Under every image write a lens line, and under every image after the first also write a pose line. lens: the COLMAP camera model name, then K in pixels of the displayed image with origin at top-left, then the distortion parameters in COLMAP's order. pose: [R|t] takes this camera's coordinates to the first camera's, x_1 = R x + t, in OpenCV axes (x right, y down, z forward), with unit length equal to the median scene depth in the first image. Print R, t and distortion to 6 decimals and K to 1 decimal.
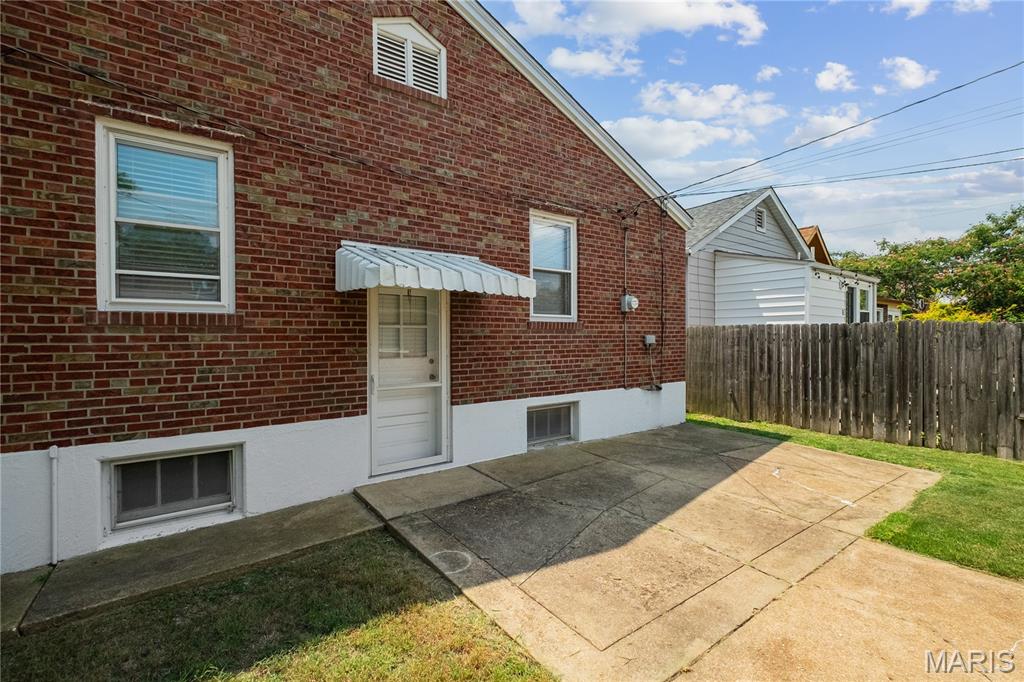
lens RADIAL K [[447.8, 0, 512.0], [0, 447.8, 341.0], [0, 0, 1]] dist [-0.003283, -0.000321]
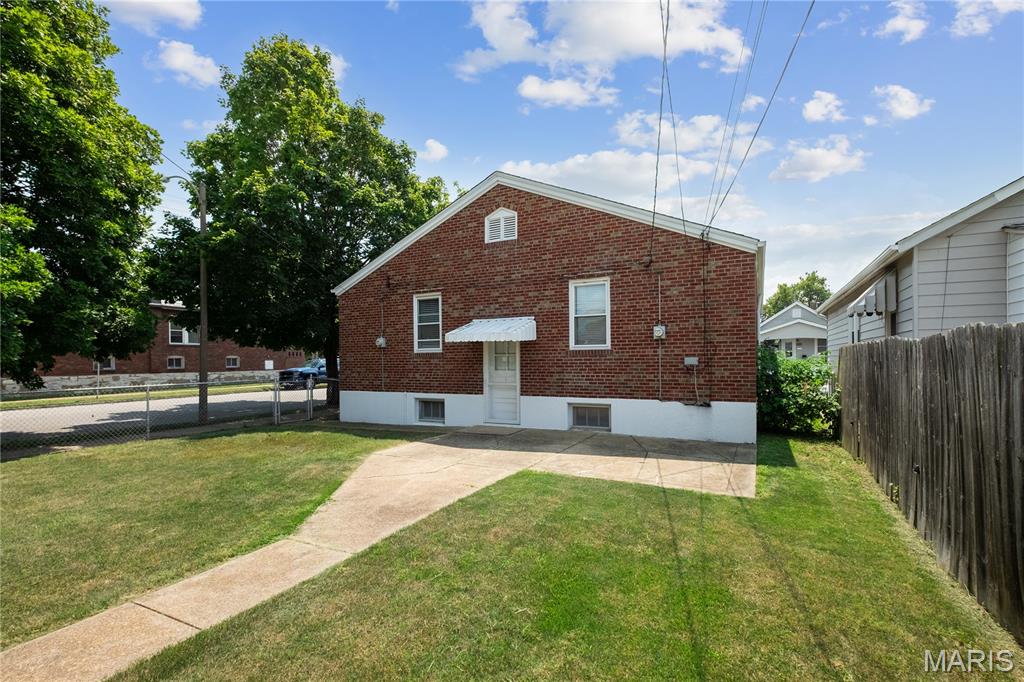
lens RADIAL K [[461.4, 0, 530.6], [0, 461.4, 369.6], [0, 0, 1]] dist [-0.001252, -0.000112]
pose [[0.461280, 0.014432, -0.887137, 1.643700], [-0.001994, 0.999882, 0.015229, 0.001333], [0.887252, -0.005256, 0.461255, 0.119695]]
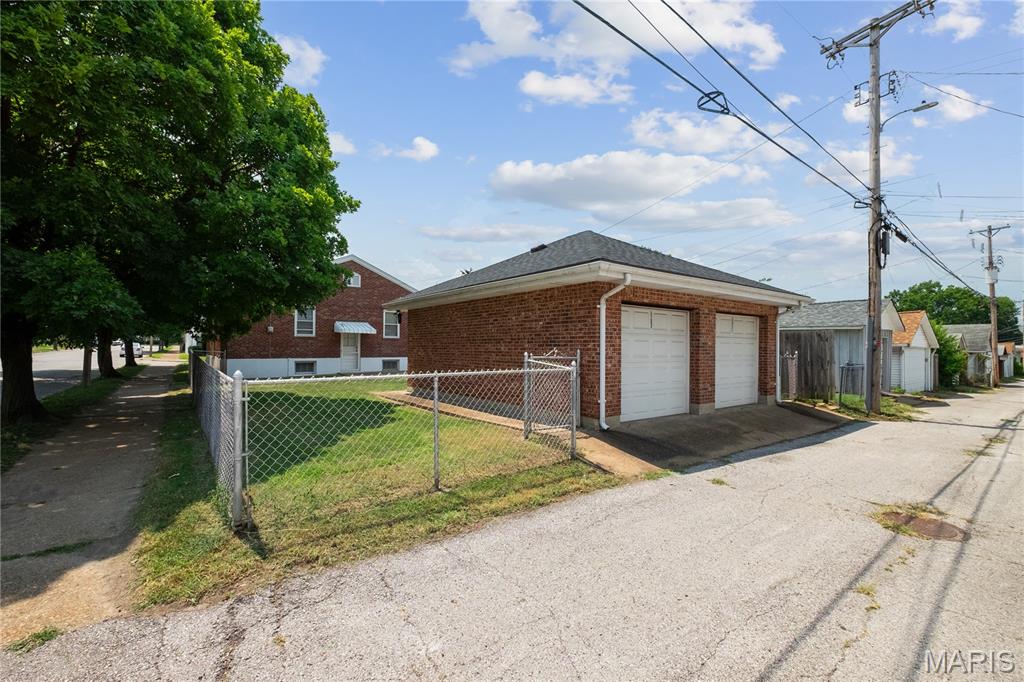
lens RADIAL K [[447.8, 0, 512.0], [0, 447.8, 341.0], [0, 0, 1]] dist [-0.003283, -0.000321]
pose [[0.999972, 0.006949, -0.002788, 1.323617], [-0.007023, 0.999601, -0.027374, 0.091237], [0.002597, 0.027393, 0.999621, -3.285864]]
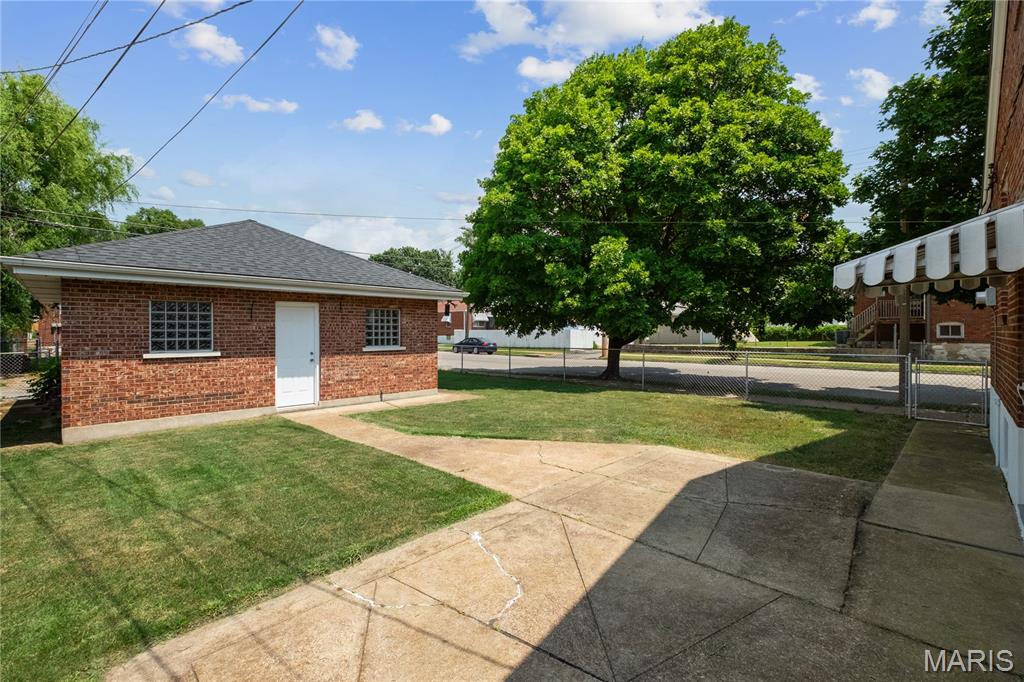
lens RADIAL K [[447.8, 0, 512.0], [0, 447.8, 341.0], [0, 0, 1]] dist [-0.003283, -0.000321]
pose [[-0.988494, 0.010842, -0.150869, 0.657310], [0.006479, 0.999547, 0.029382, -0.024520], [0.151120, 0.028067, -0.988117, 1.488930]]
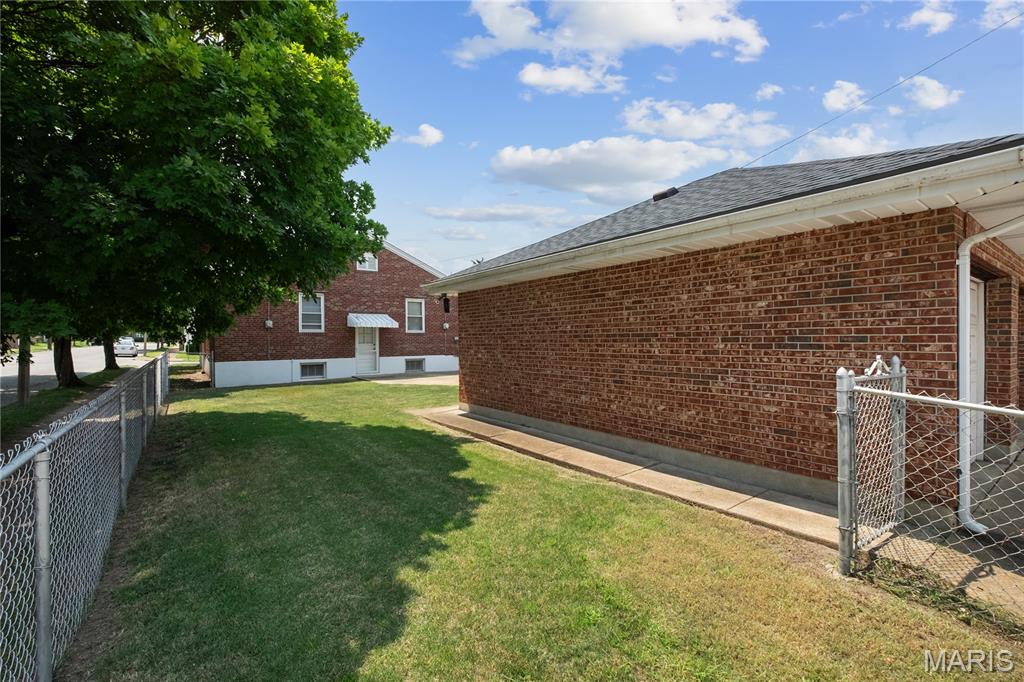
lens RADIAL K [[447.8, 0, 512.0], [0, 447.8, 341.0], [0, 0, 1]] dist [-0.003283, -0.000321]
pose [[0.999899, -0.004912, -0.013373, 0.955887], [0.004776, 0.999937, -0.010185, 0.058317], [0.013423, 0.010120, 0.999859, -2.517150]]
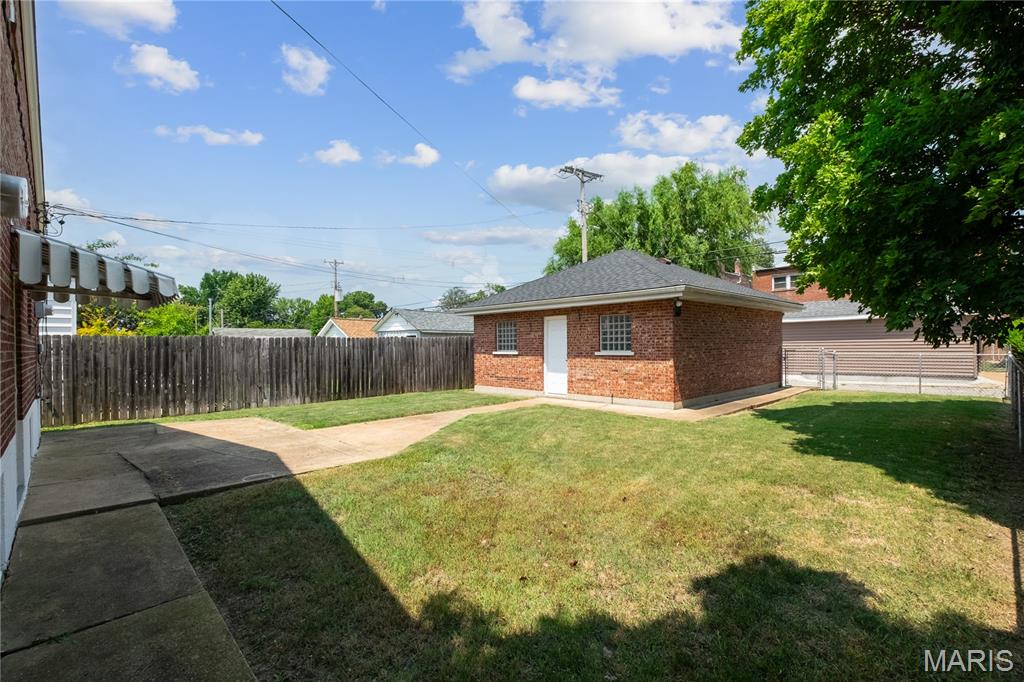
lens RADIAL K [[469.0, 0, 512.0], [0, 469.0, 341.0], [0, 0, 1]] dist [-0.001125, -0.000101]
pose [[-0.136372, 0.014217, 0.990556, -1.161651], [0.021596, 0.999702, -0.011375, 0.022436], [-0.990422, 0.019841, -0.136638, 0.185009]]
